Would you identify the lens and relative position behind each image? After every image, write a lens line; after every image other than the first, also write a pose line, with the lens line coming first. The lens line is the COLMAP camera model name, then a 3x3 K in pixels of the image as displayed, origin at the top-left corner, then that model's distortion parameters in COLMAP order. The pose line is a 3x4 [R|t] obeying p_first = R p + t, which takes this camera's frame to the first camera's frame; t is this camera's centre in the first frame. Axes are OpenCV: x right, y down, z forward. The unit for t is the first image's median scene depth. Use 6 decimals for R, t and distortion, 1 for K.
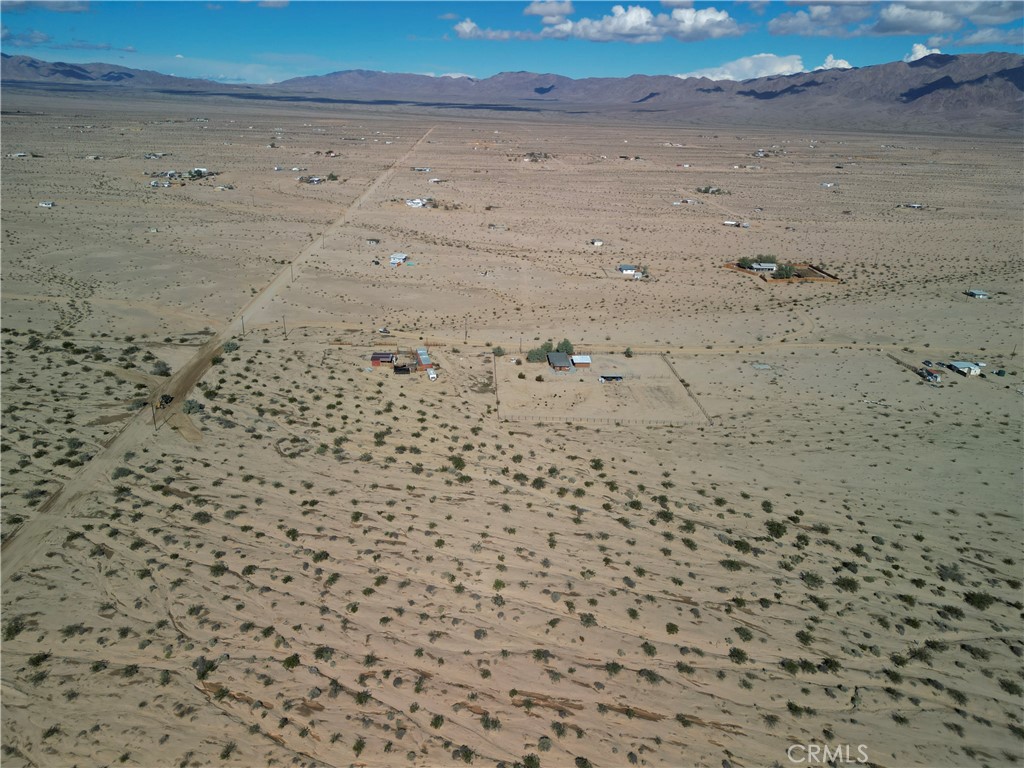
lens RADIAL K [[713.6, 0, 513.0], [0, 713.6, 379.0], [0, 0, 1]] dist [0.065924, -0.048501]
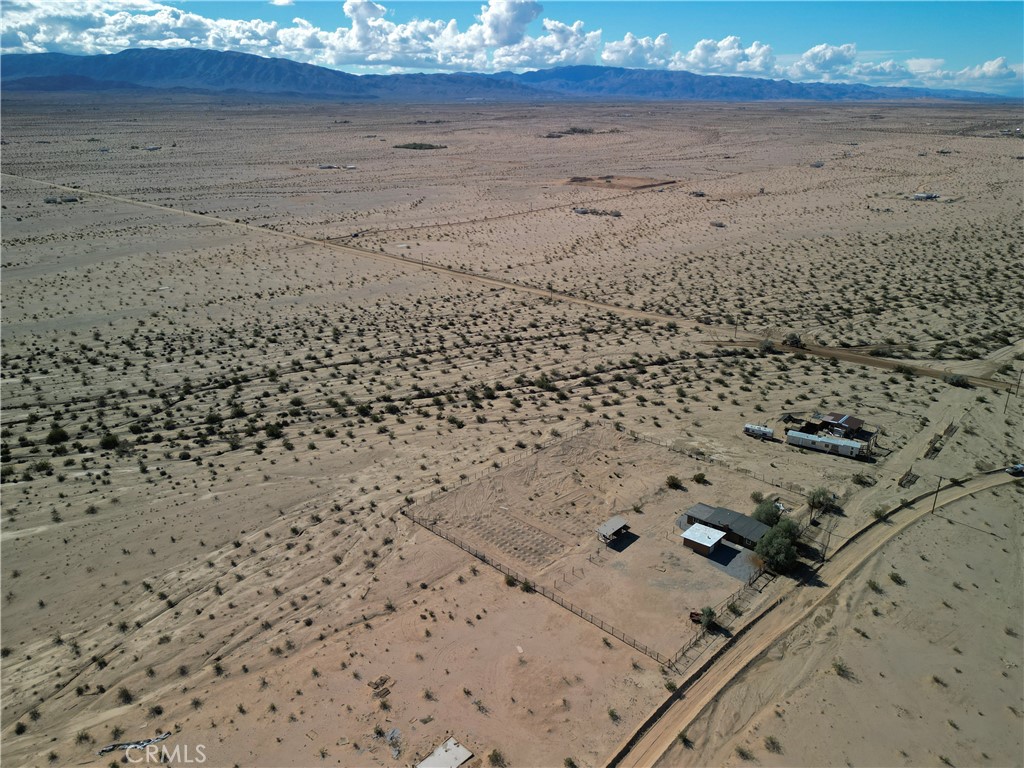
lens RADIAL K [[713.6, 0, 511.1], [0, 713.6, 392.4], [0, 0, 1]] dist [0.065924, -0.048501]
pose [[-0.712756, 0.237441, -0.660001, 0.963768], [-0.269544, 0.775986, 0.570256, -0.686409], [0.647553, 0.584353, -0.489088, 2.033399]]
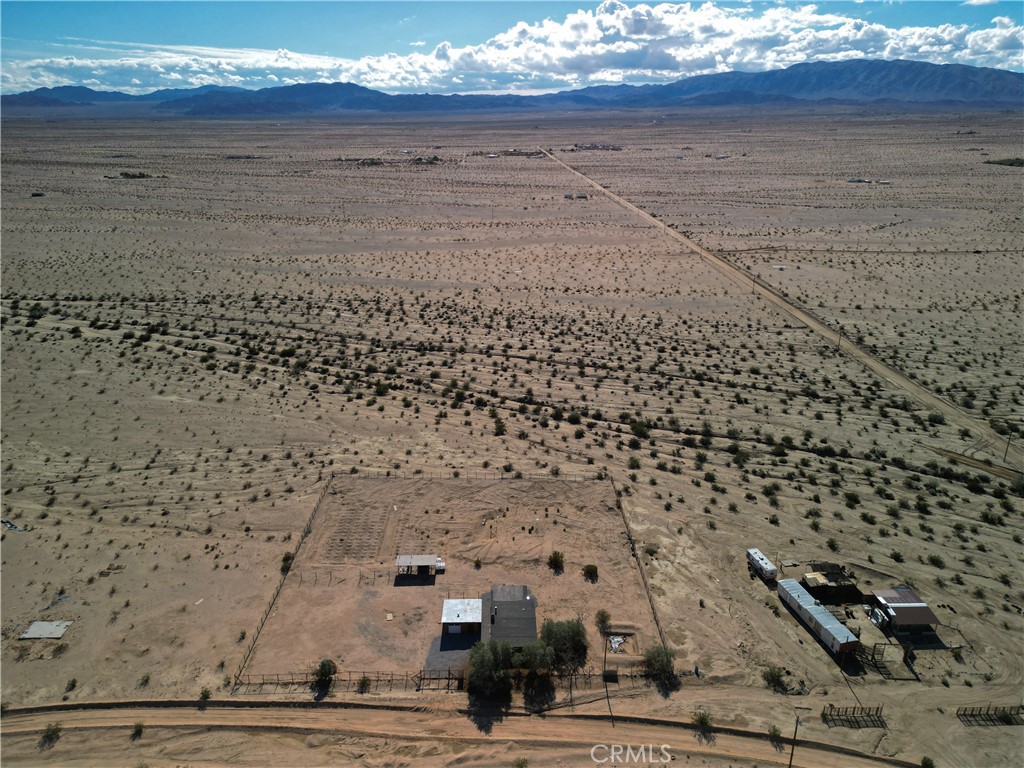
lens RADIAL K [[713.6, 0, 508.2], [0, 713.6, 380.8], [0, 0, 1]] dist [0.065924, -0.048501]
pose [[-0.999296, -0.032976, 0.017897, 0.121575], [-0.012876, 0.749438, 0.661949, -0.802141], [-0.035241, 0.661253, -0.749335, 2.283491]]
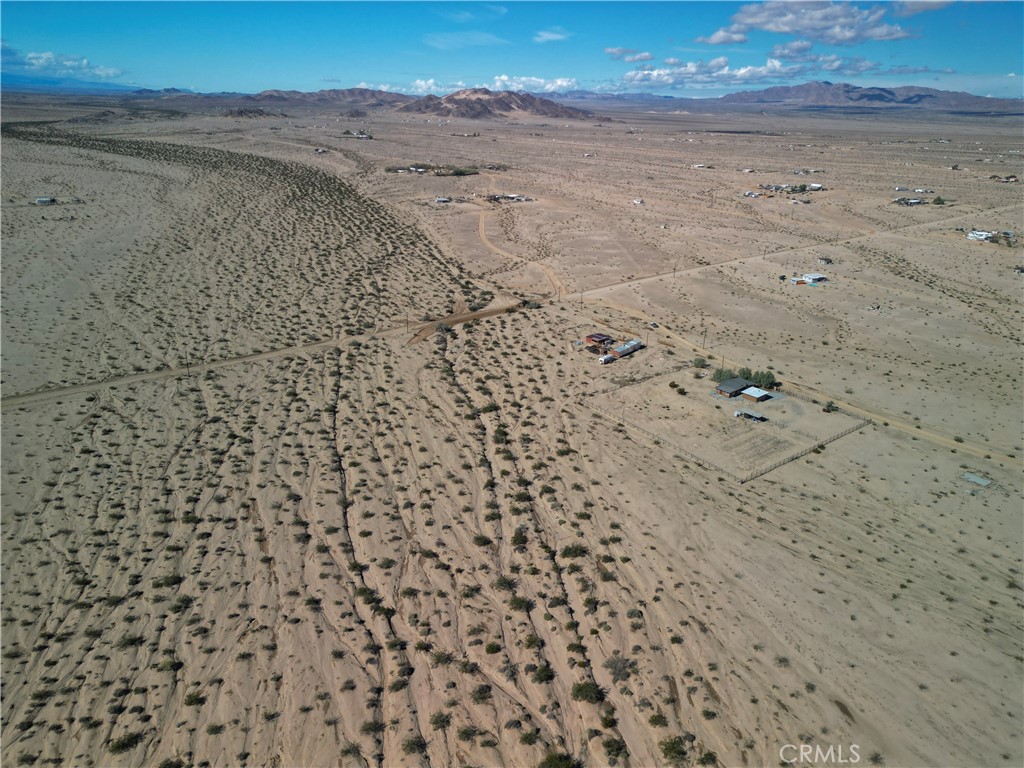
lens RADIAL K [[713.6, 0, 517.7], [0, 713.6, 379.8], [0, 0, 1]] dist [0.065924, -0.048501]
pose [[0.583085, 0.280466, -0.762464, 1.128486], [-0.300025, 0.946514, 0.118727, -0.112164], [0.754982, 0.159530, 0.636045, 0.351904]]
